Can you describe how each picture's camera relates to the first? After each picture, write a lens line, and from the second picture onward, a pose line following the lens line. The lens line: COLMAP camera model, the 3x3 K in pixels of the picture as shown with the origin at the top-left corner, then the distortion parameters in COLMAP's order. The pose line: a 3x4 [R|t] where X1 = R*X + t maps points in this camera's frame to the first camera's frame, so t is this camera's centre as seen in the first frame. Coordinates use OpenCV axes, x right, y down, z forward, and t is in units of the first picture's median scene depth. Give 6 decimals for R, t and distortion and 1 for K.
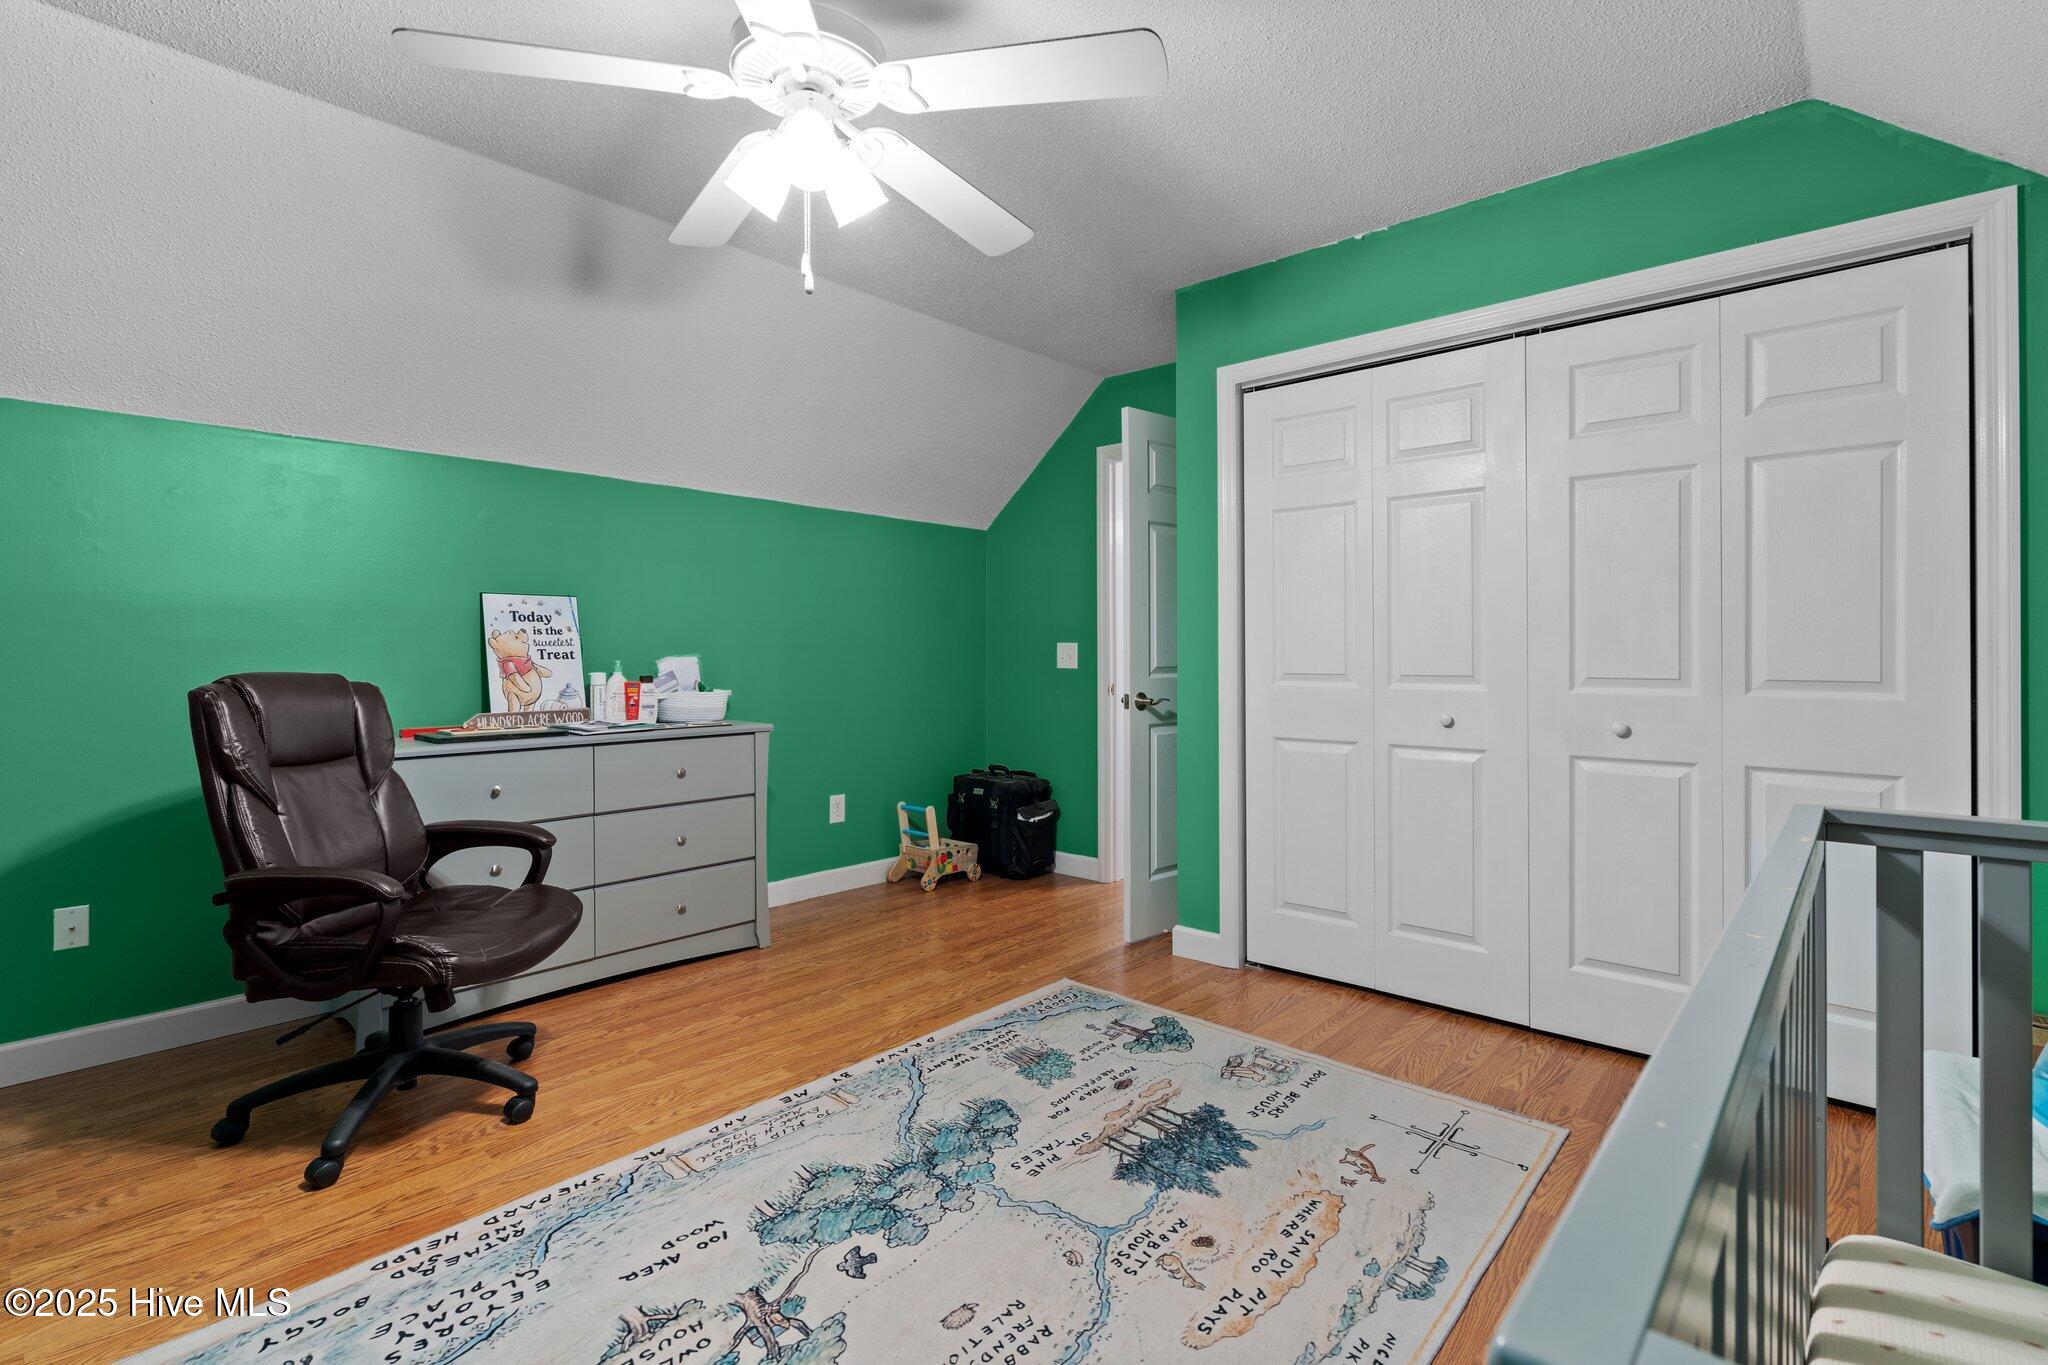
lens RADIAL K [[933.5, 0, 1021.0], [0, 933.5, 668.2], [0, 0, 1]] dist [-0.006309, 0.002070]
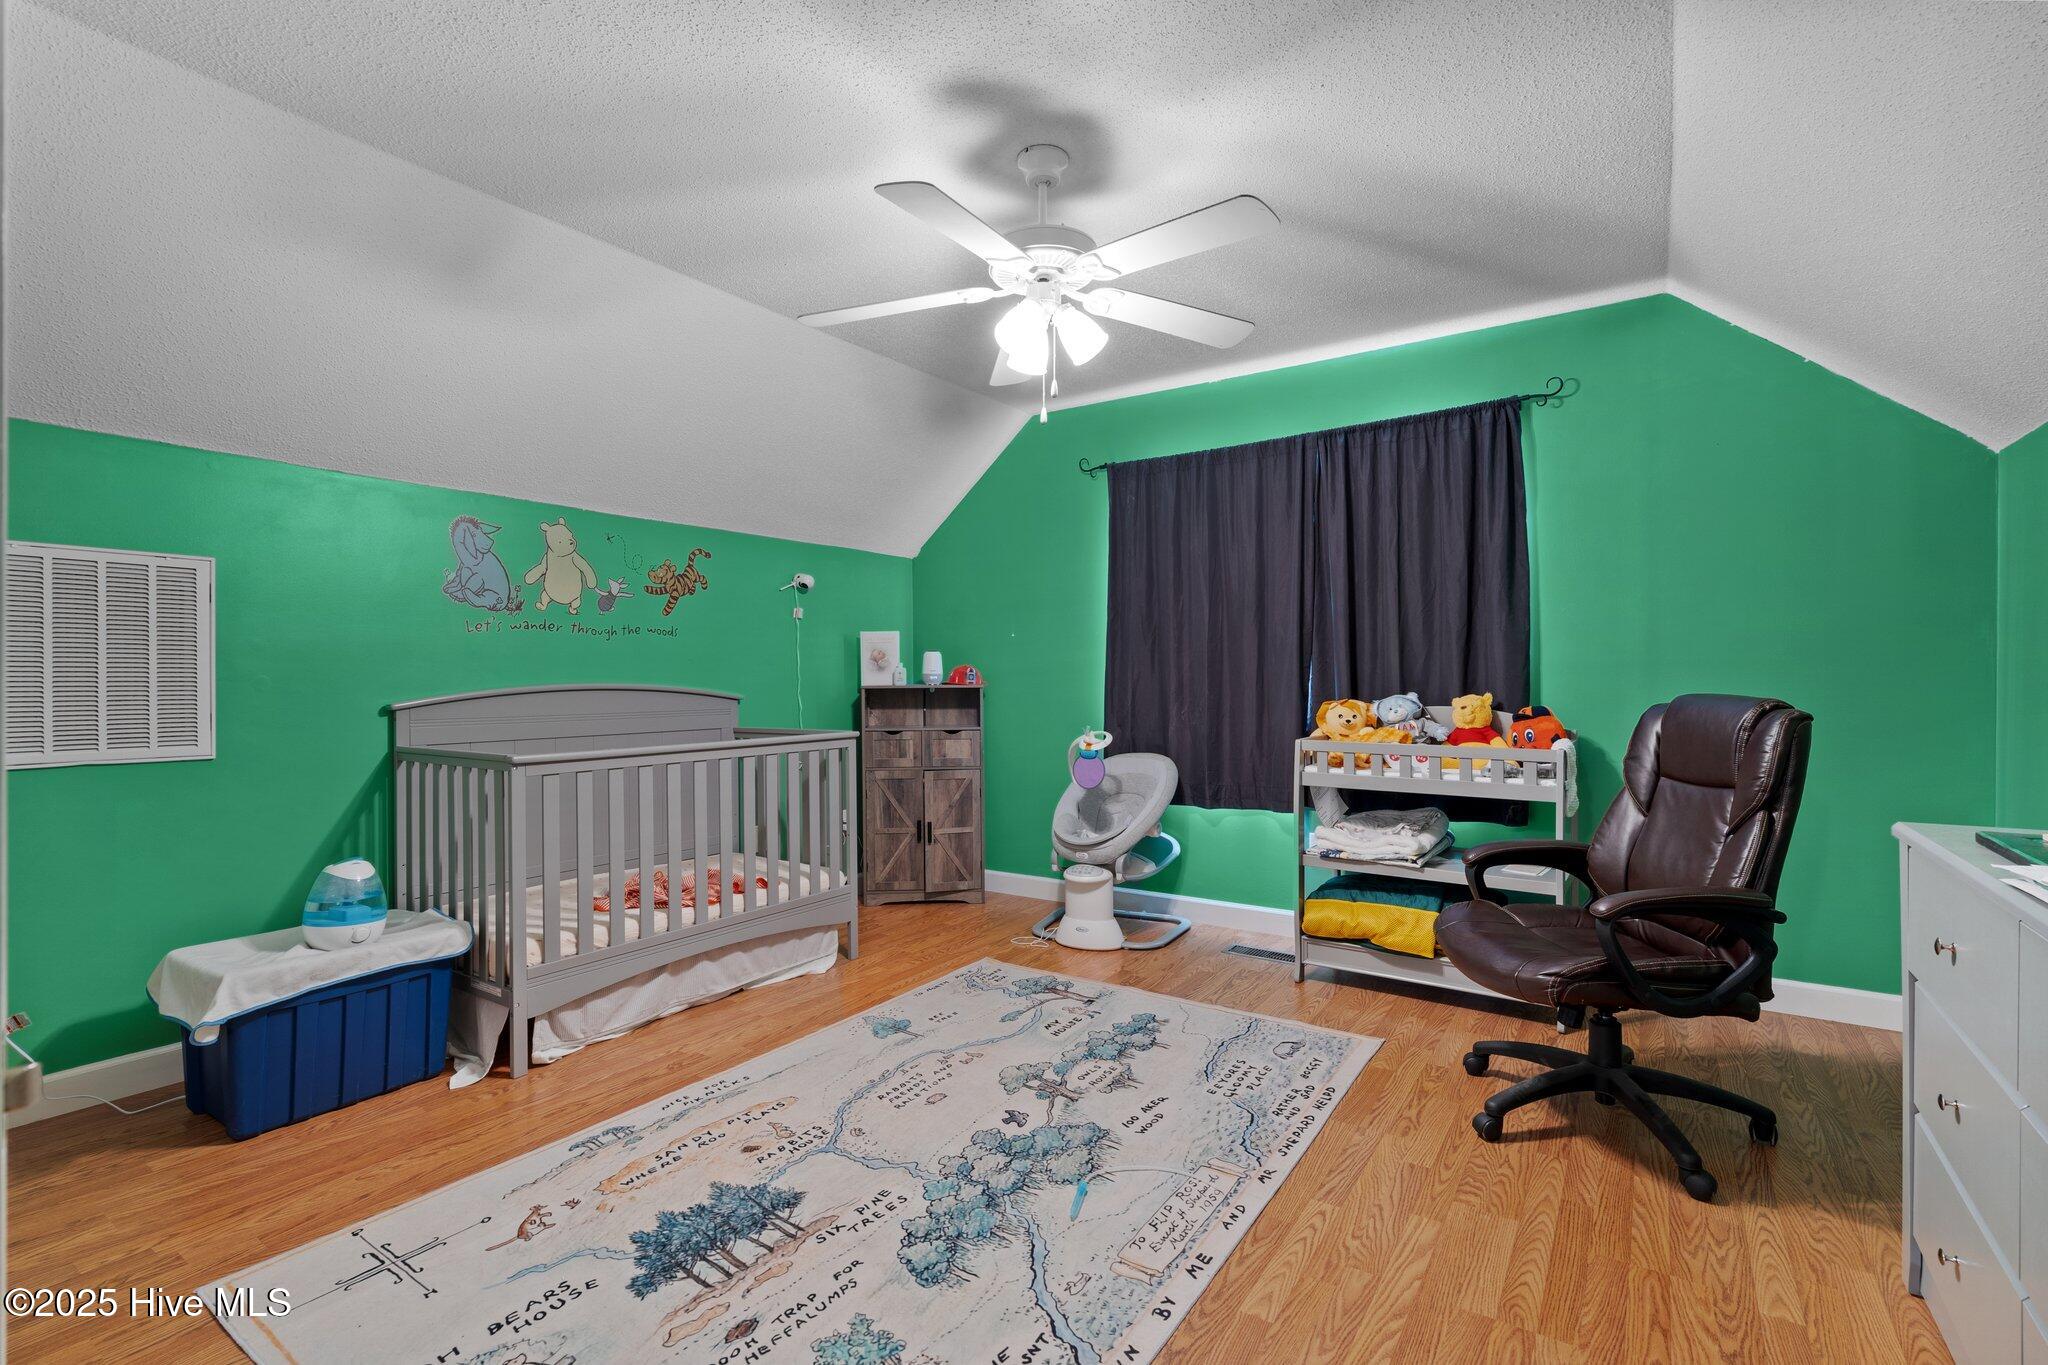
lens RADIAL K [[933.5, 0, 1022.9], [0, 933.5, 677.2], [0, 0, 1]] dist [-0.006309, 0.002070]
pose [[-0.990879, 0.004707, -0.134674, -0.001830], [0.002947, 0.999908, 0.013264, -0.033568], [0.134724, 0.012746, -0.990801, 2.007555]]
